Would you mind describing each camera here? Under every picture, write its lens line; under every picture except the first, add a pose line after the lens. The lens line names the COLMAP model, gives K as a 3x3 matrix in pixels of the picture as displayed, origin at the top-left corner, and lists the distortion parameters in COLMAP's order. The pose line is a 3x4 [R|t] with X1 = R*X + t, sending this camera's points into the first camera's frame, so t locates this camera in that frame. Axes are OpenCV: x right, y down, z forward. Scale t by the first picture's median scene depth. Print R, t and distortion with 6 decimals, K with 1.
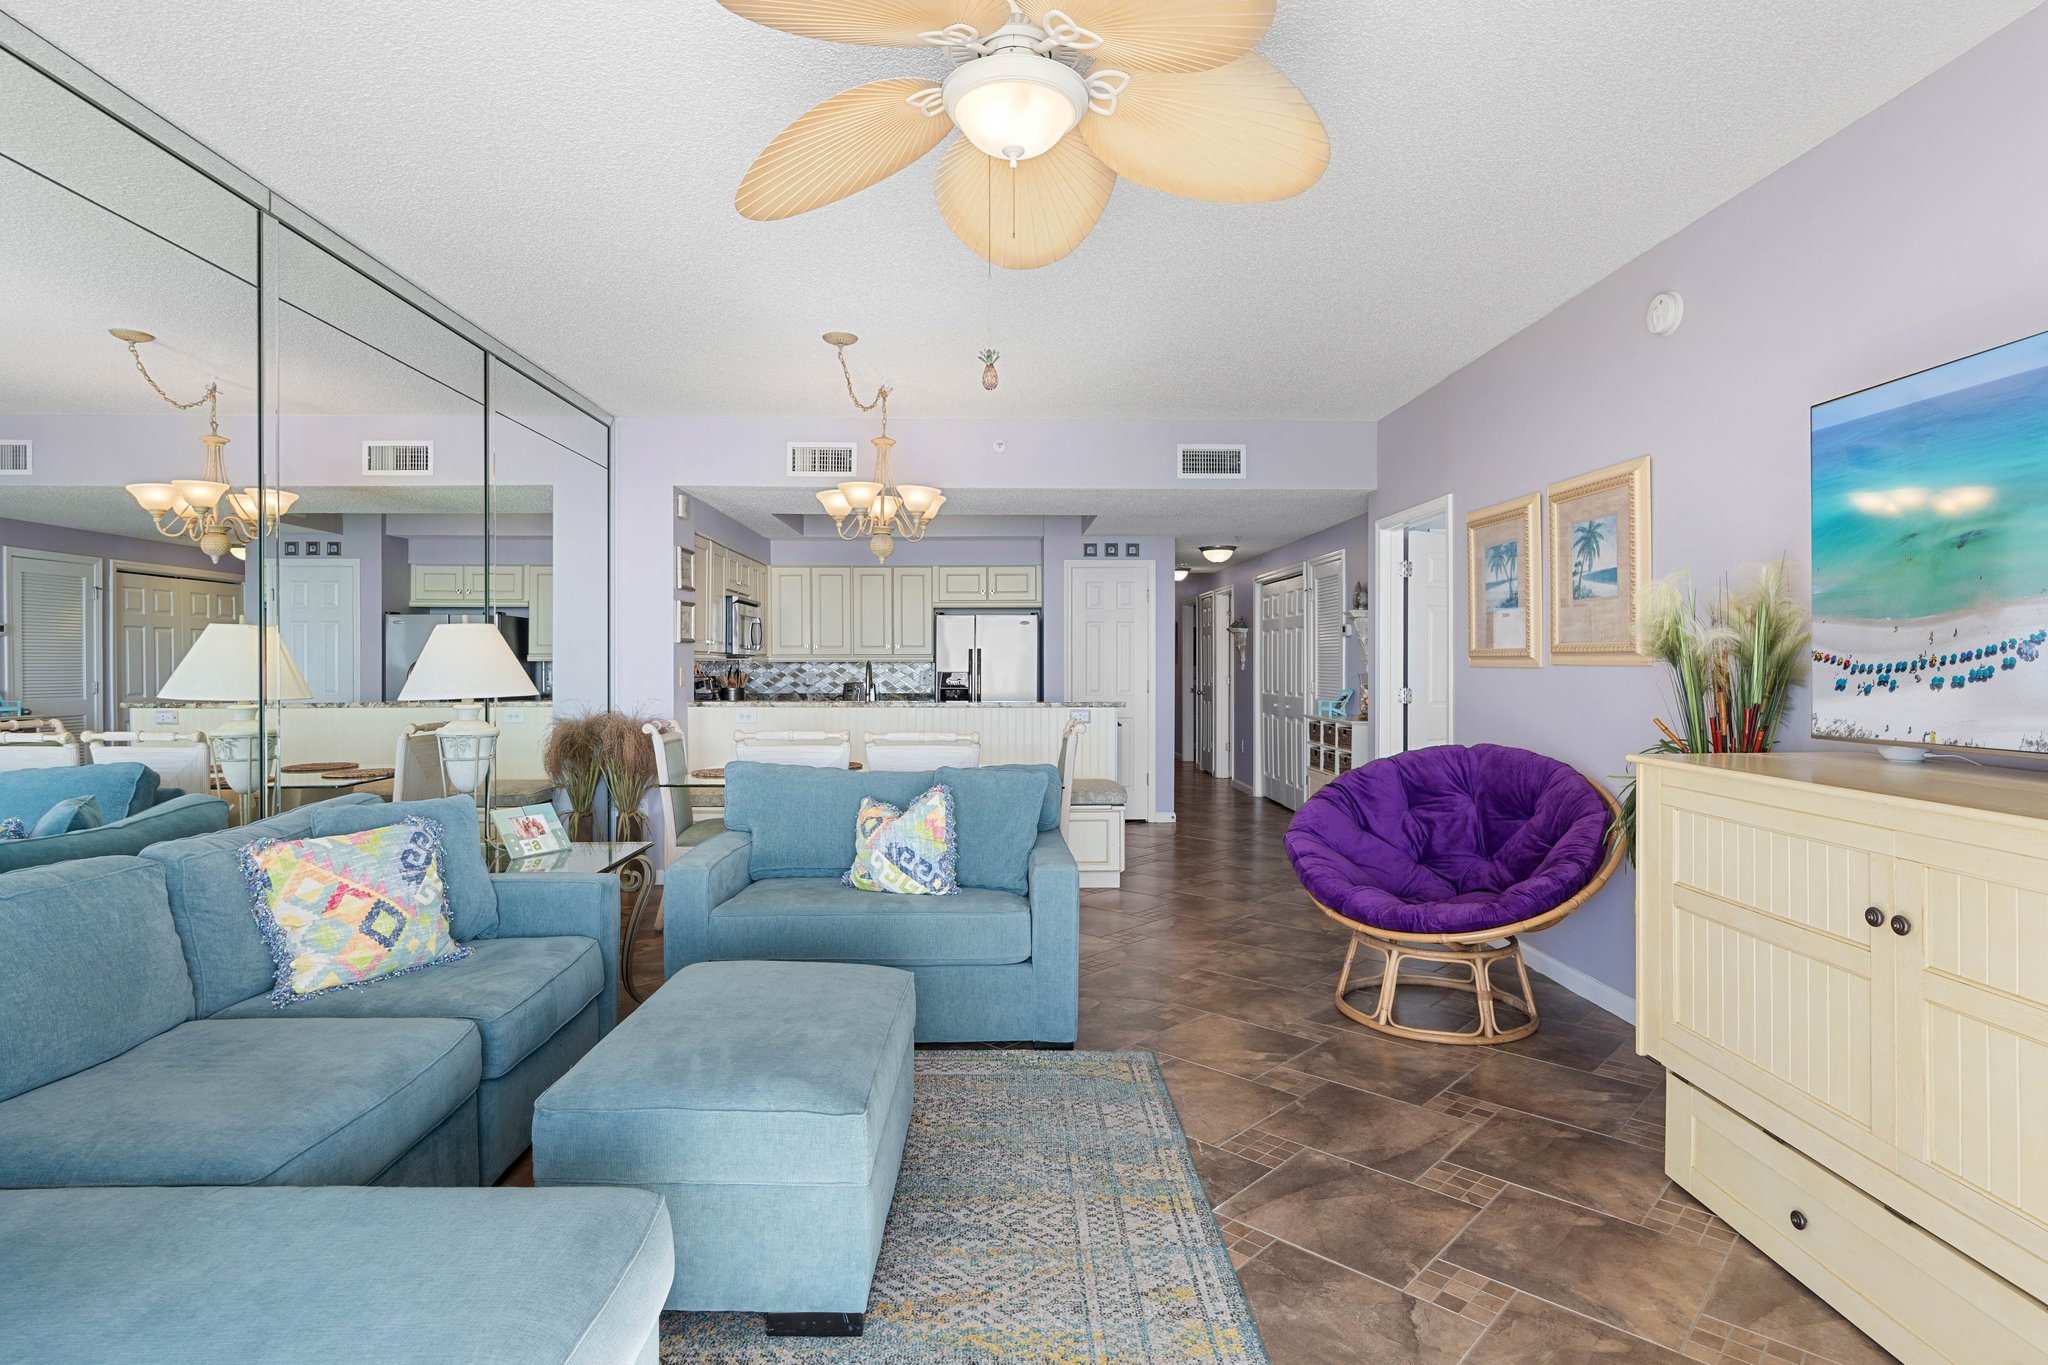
lens RADIAL K [[1063.0, 0, 1018.0], [0, 1063.0, 668.1], [0, 0, 1]] dist [-0.003165, 0.002670]
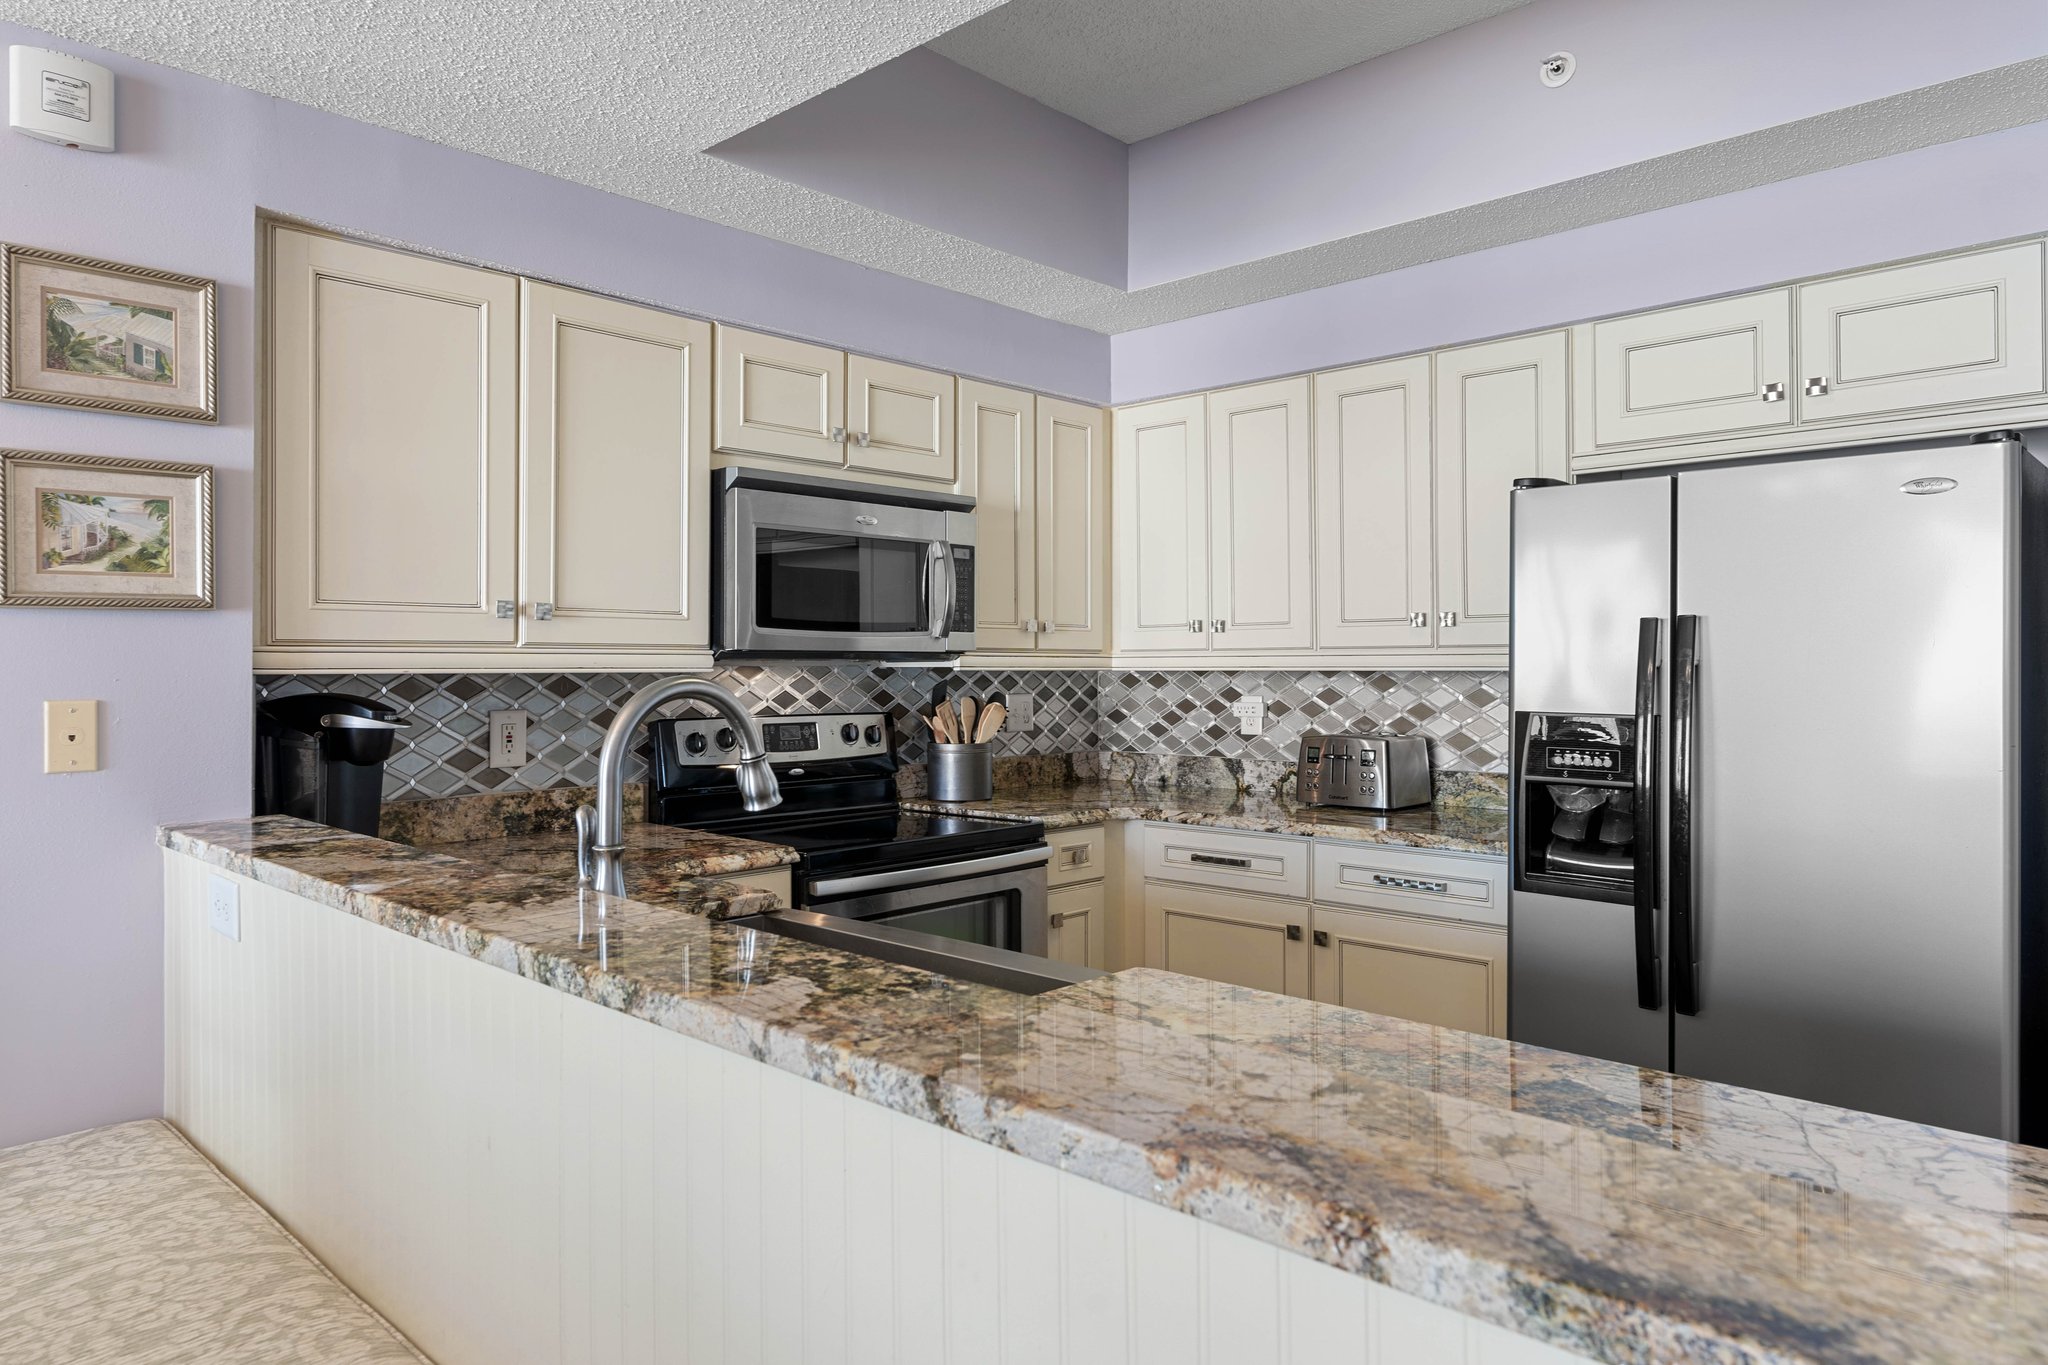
lens RADIAL K [[1296.2, 0, 1007.2], [0, 1296.2, 658.0], [0, 0, 1]] dist [0.000727, -0.000130]
pose [[0.704464, -0.006099, -0.709713, 0.057086], [0.001310, 0.999973, -0.007293, -0.007436], [0.709738, 0.004208, 0.704453, 0.691326]]
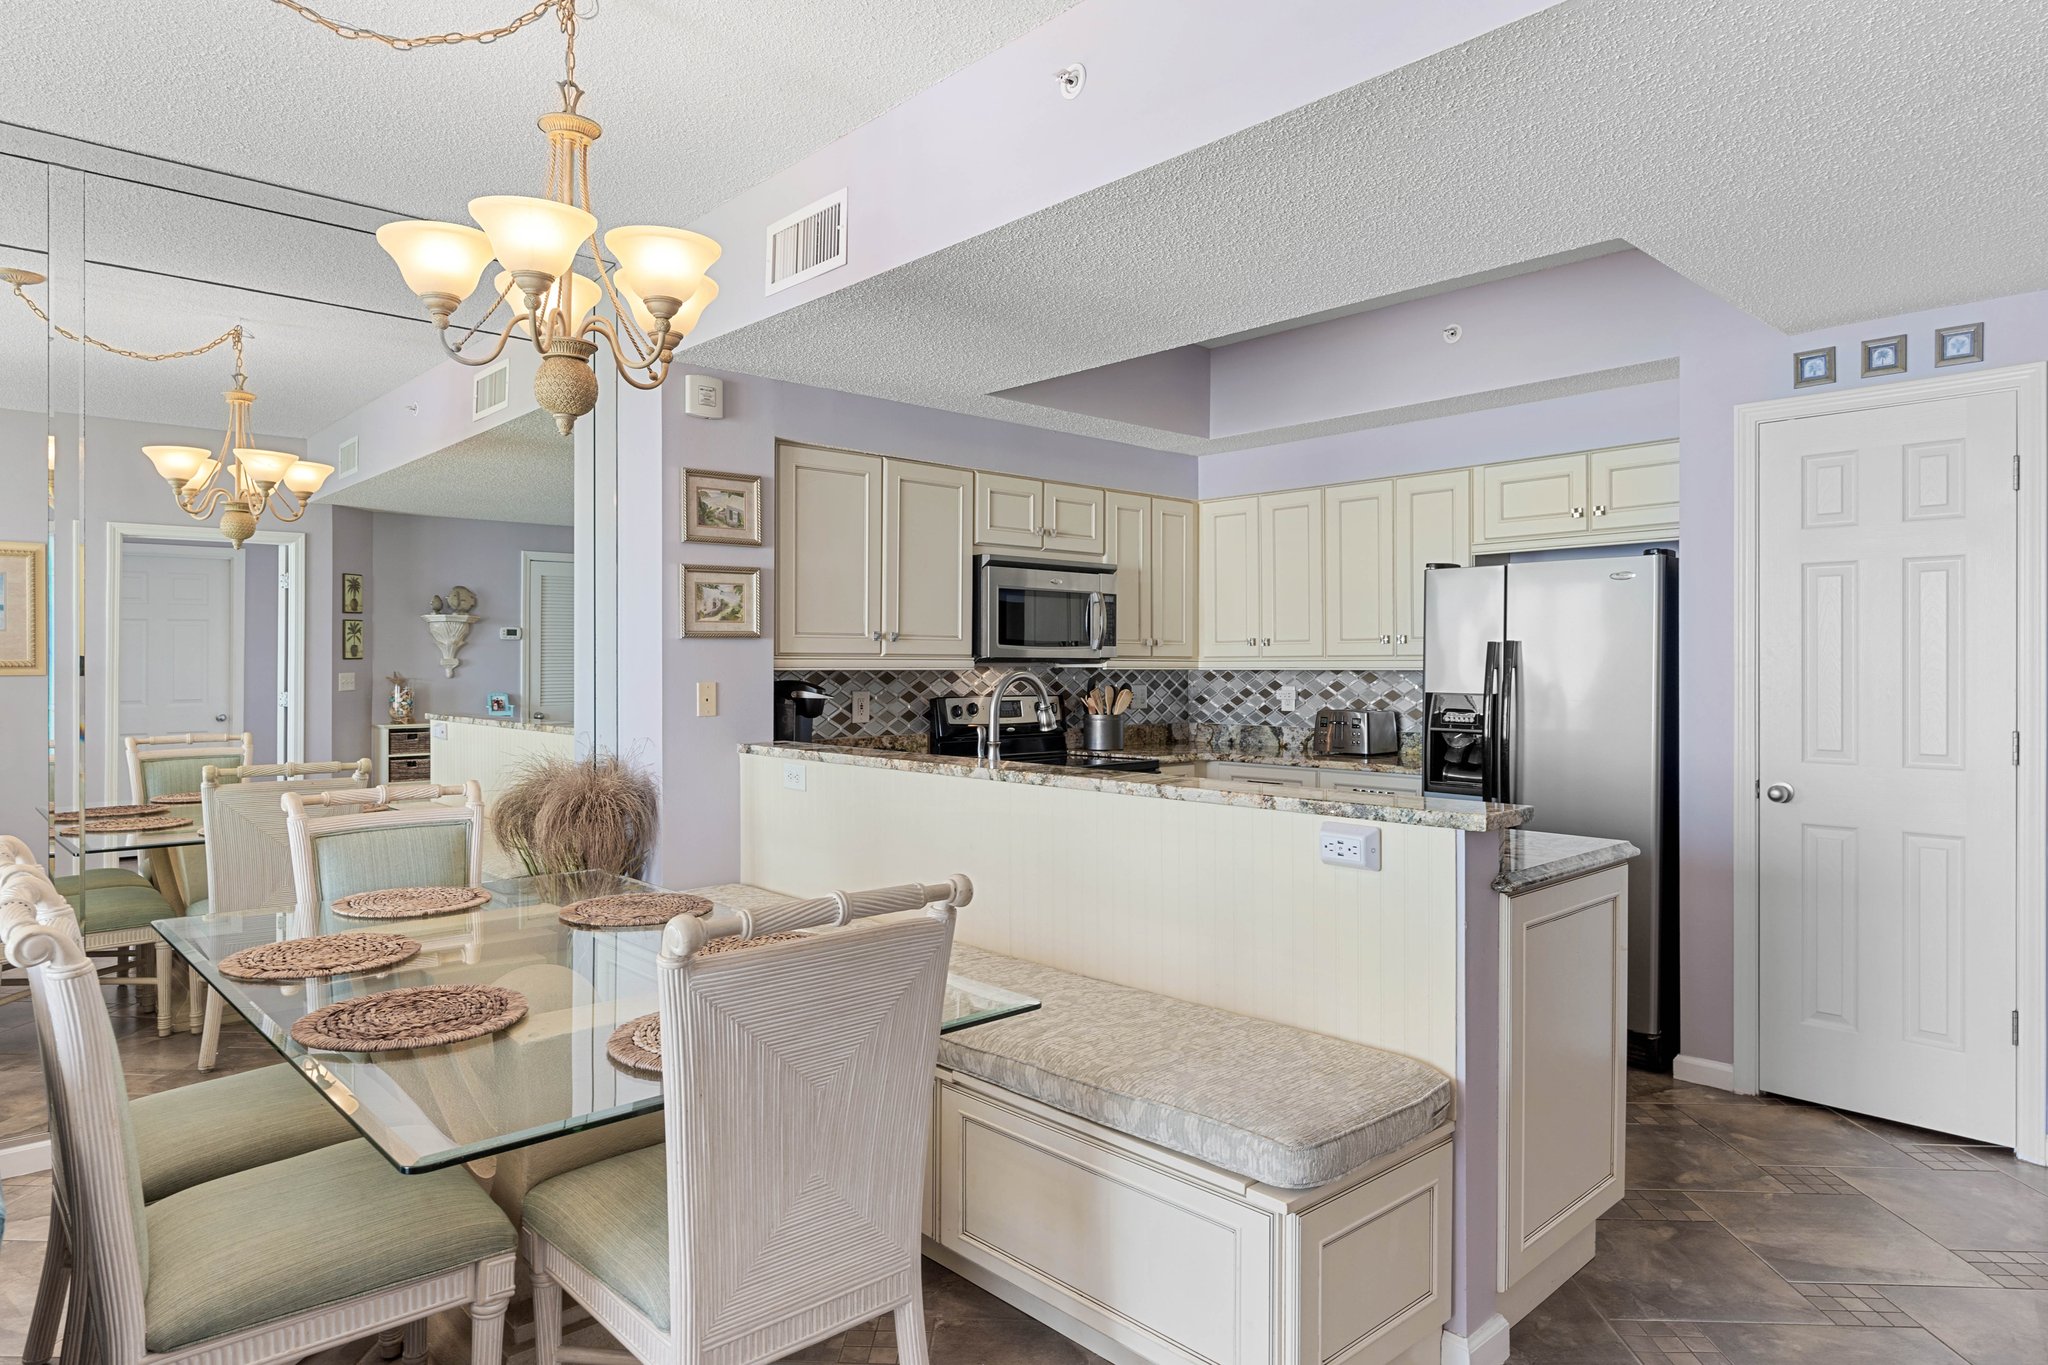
lens RADIAL K [[1222.8, 0, 1017.1], [0, 1222.8, 669.2], [0, 0, 1]] dist [-0.001122, 0.001817]
pose [[0.662908, 0.001373, -0.748700, 0.201217], [-0.000958, 0.999999, 0.000986, -0.007204], [0.748700, 0.000064, 0.662909, 0.512834]]
